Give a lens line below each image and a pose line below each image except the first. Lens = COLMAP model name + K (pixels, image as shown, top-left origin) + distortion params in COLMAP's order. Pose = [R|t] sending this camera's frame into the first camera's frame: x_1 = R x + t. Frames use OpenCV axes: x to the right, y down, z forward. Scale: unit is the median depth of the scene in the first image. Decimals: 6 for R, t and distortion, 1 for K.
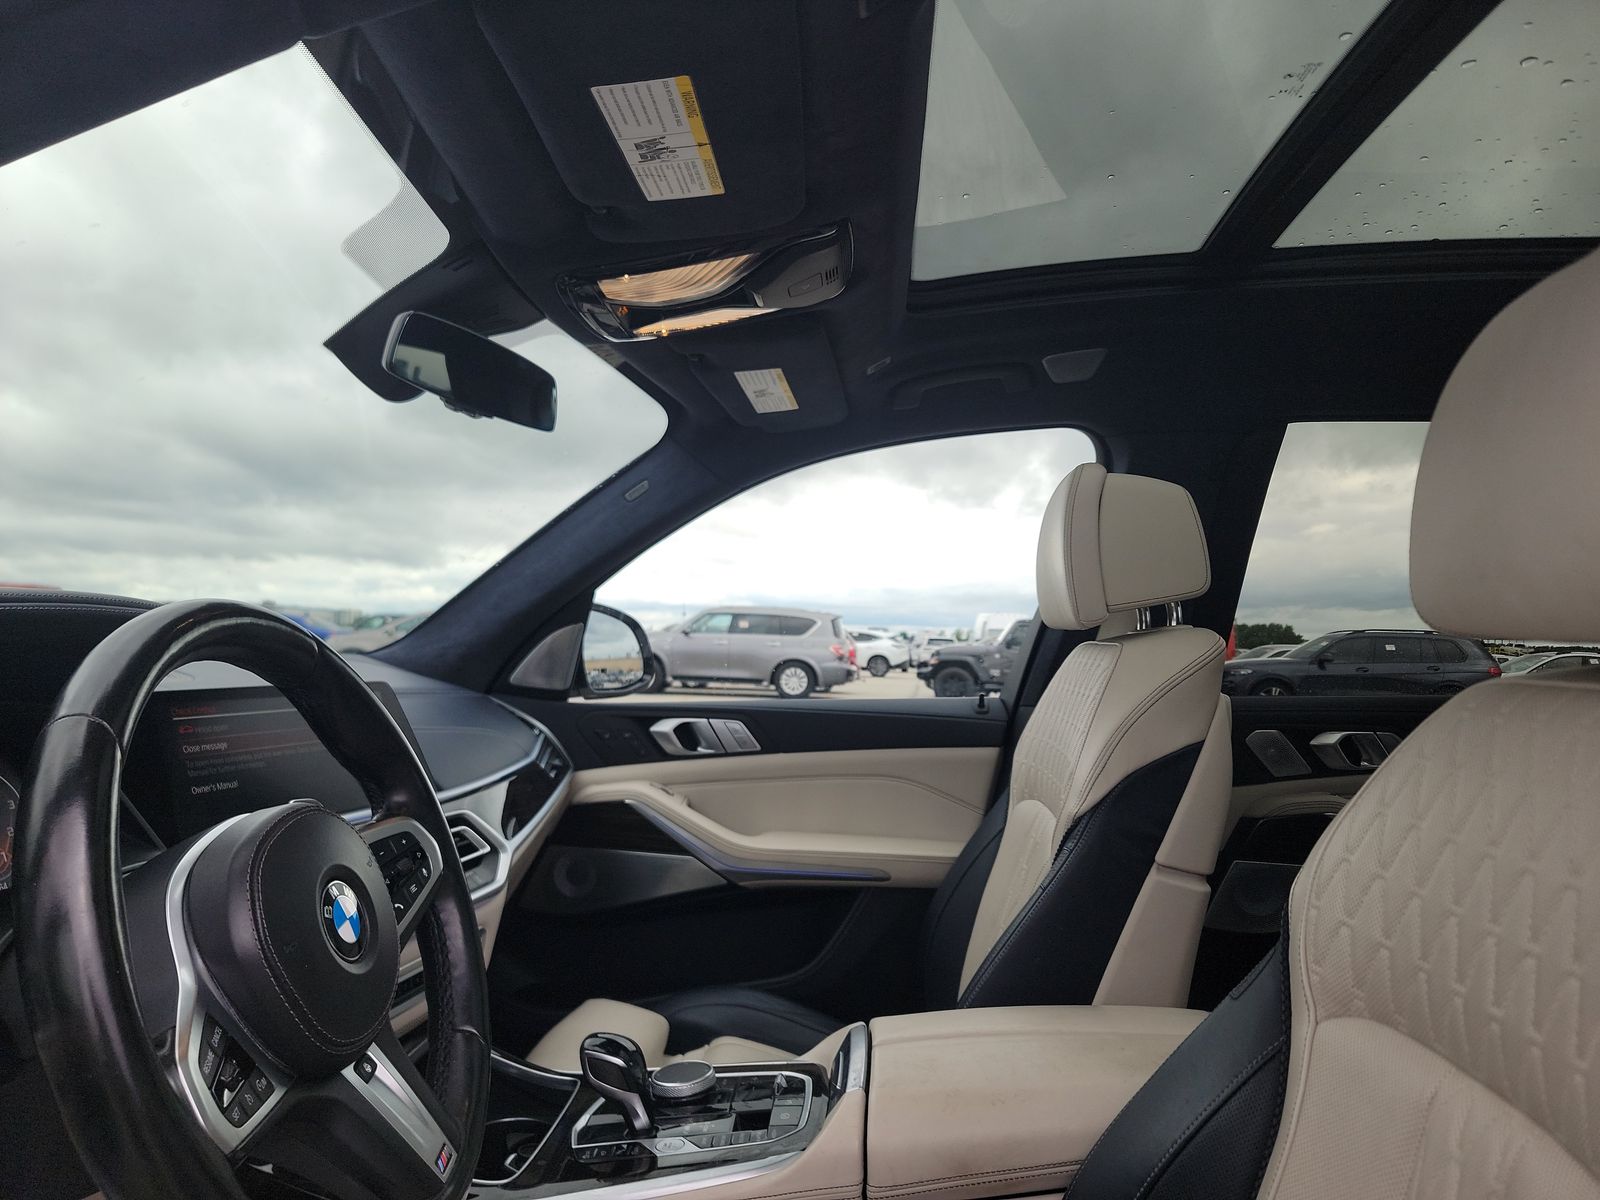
lens RADIAL K [[1126.2, 0, 800.0], [0, 1126.2, 600.0], [0, 0, 1]] dist [0.036144, -0.032663]
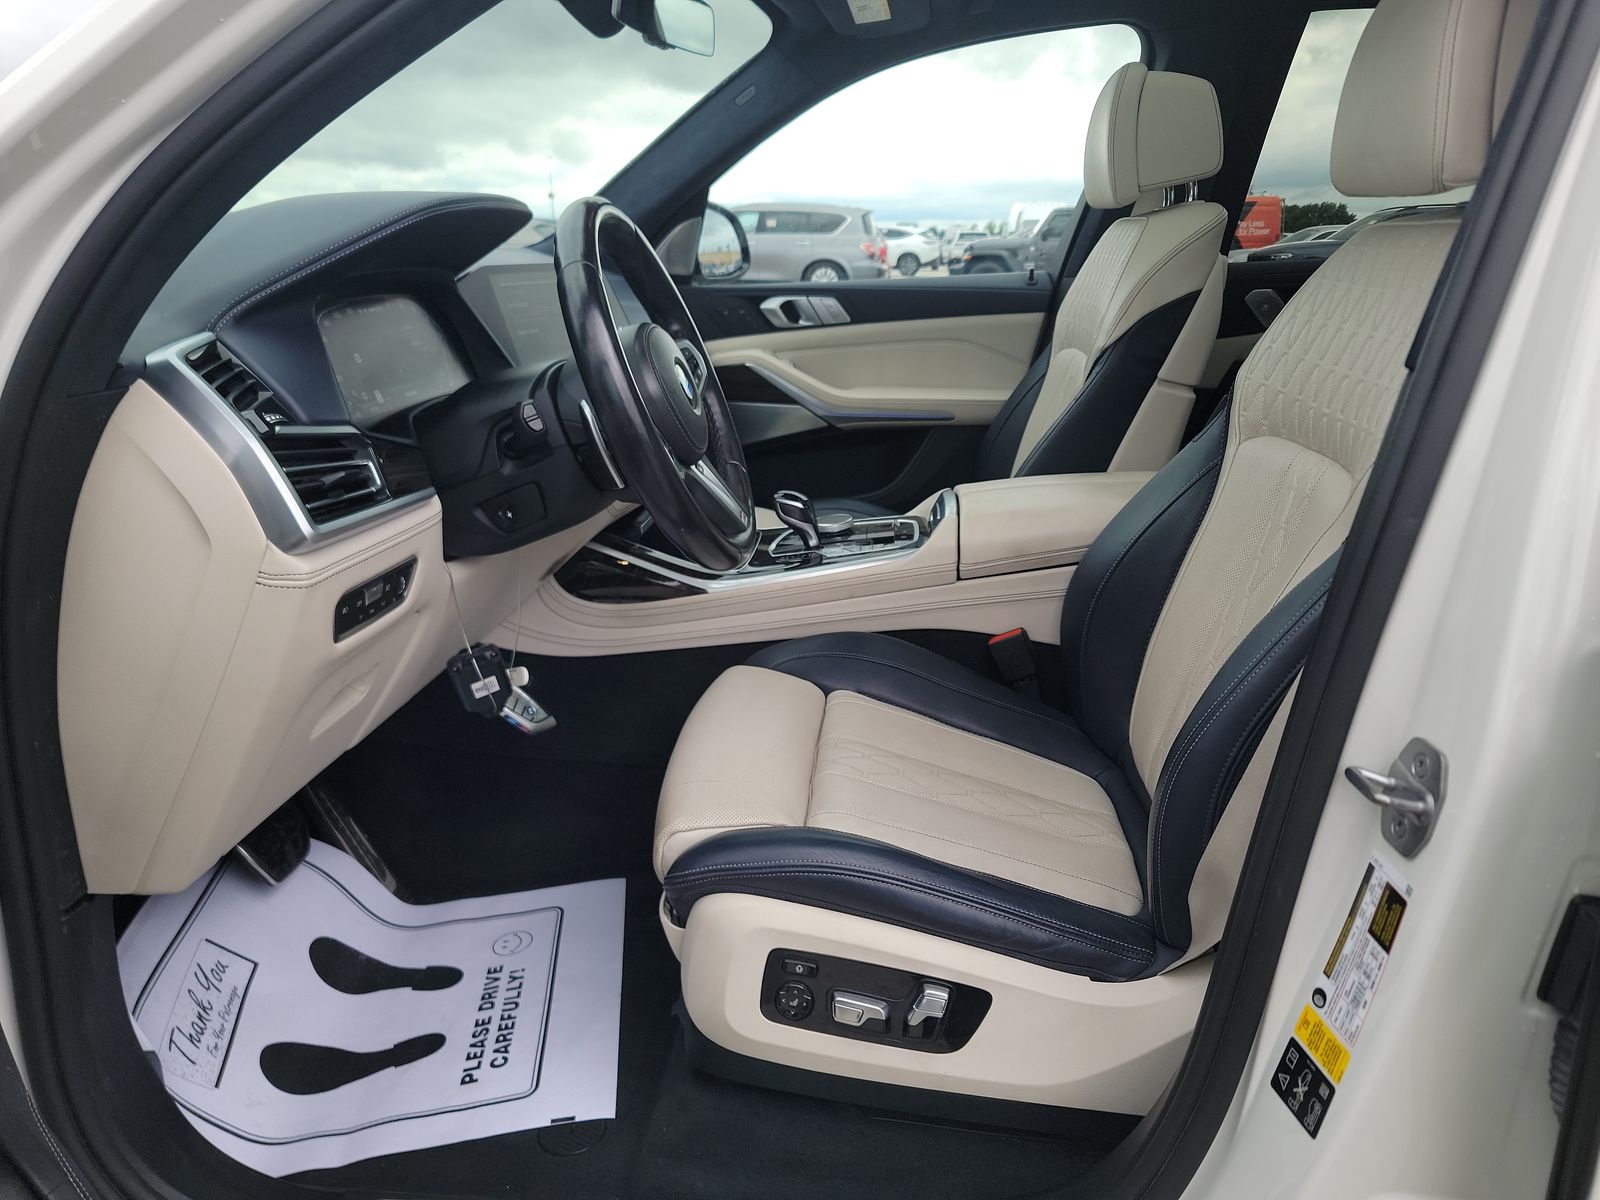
lens RADIAL K [[1105.1, 0, 798.1], [0, 1105.1, 578.9], [0, 0, 1]] dist [0.045812, 0.000784]
pose [[0.999349, -0.017538, -0.031525, -0.061162], [0.026867, 0.944997, 0.325973, 0.001602], [0.024074, -0.326608, 0.944853, -0.259389]]
